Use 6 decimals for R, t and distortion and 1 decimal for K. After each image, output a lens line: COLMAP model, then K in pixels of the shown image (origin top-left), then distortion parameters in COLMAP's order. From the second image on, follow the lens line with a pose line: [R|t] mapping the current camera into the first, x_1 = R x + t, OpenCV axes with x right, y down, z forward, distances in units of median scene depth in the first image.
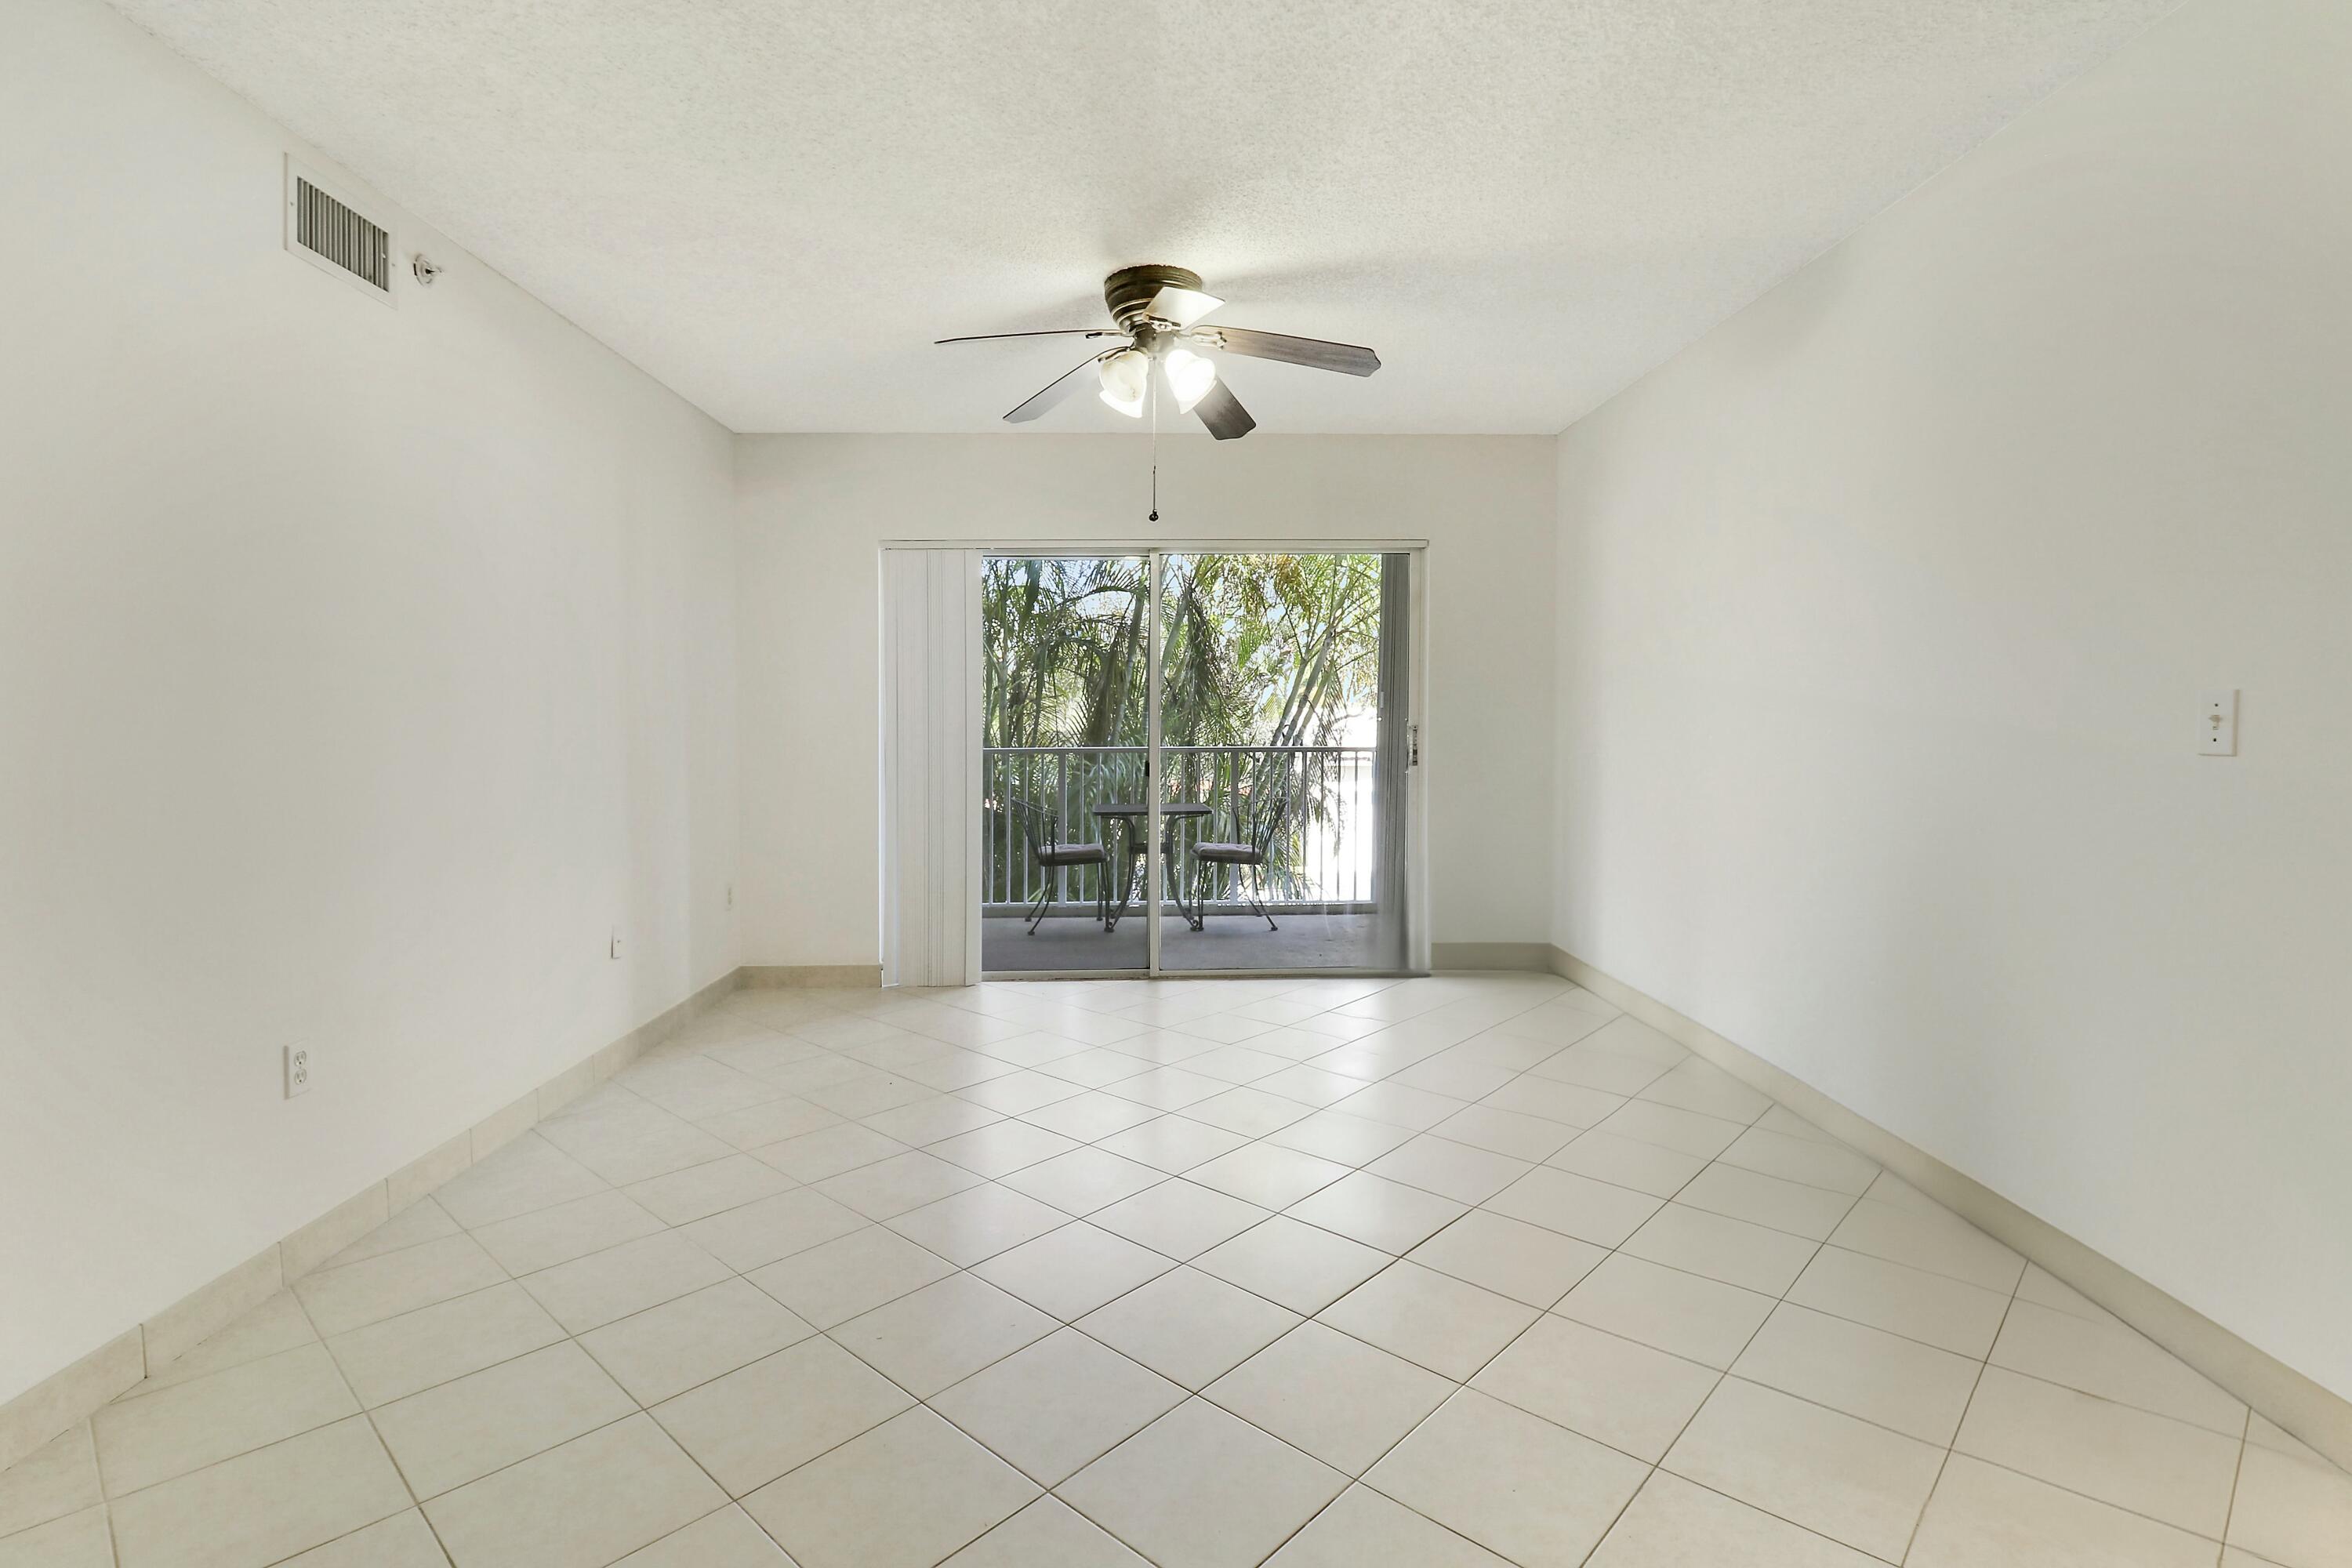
lens RADIAL K [[1105.0, 0, 1192.1], [0, 1105.0, 757.3], [0, 0, 1]] dist [0.000241, -0.007811]
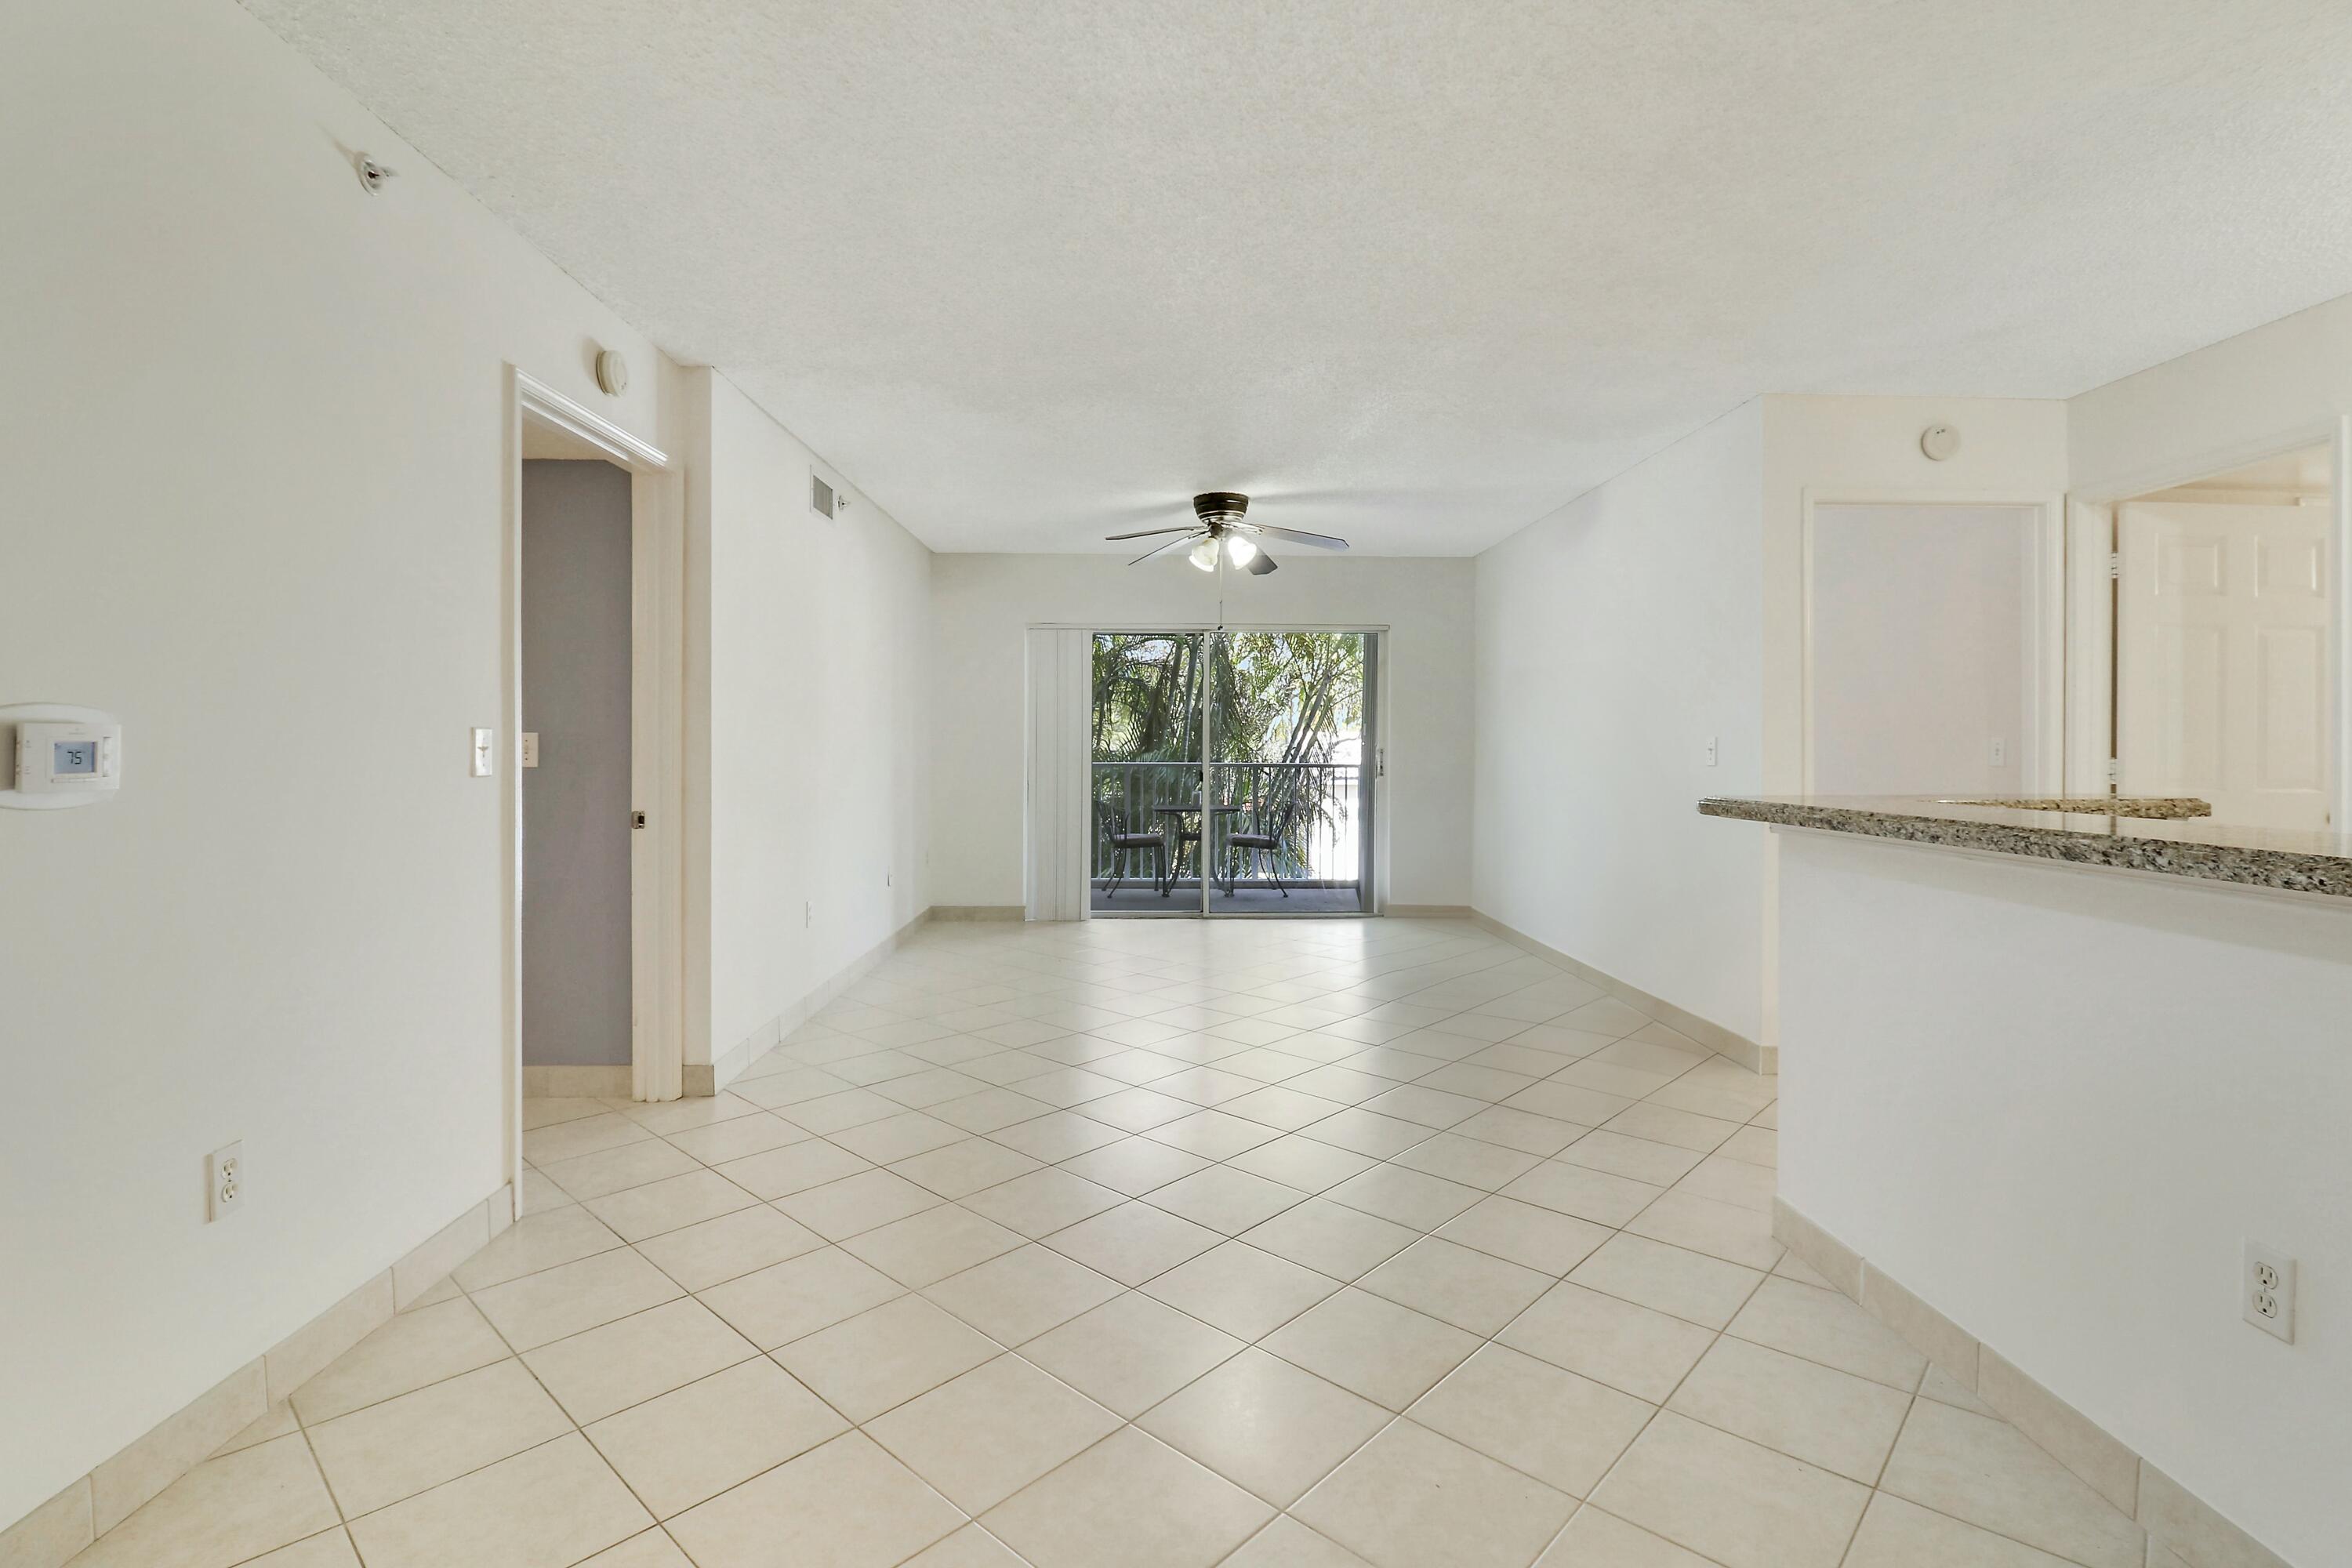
lens RADIAL K [[1105.1, 0, 1180.8], [0, 1105.1, 743.8], [0, 0, 1]] dist [0.002128, -0.017942]
pose [[0.999886, 0.005329, -0.014148, -0.037355], [-0.005779, 0.999473, -0.031943, 0.010727], [0.013970, 0.032021, 0.999390, -0.386768]]
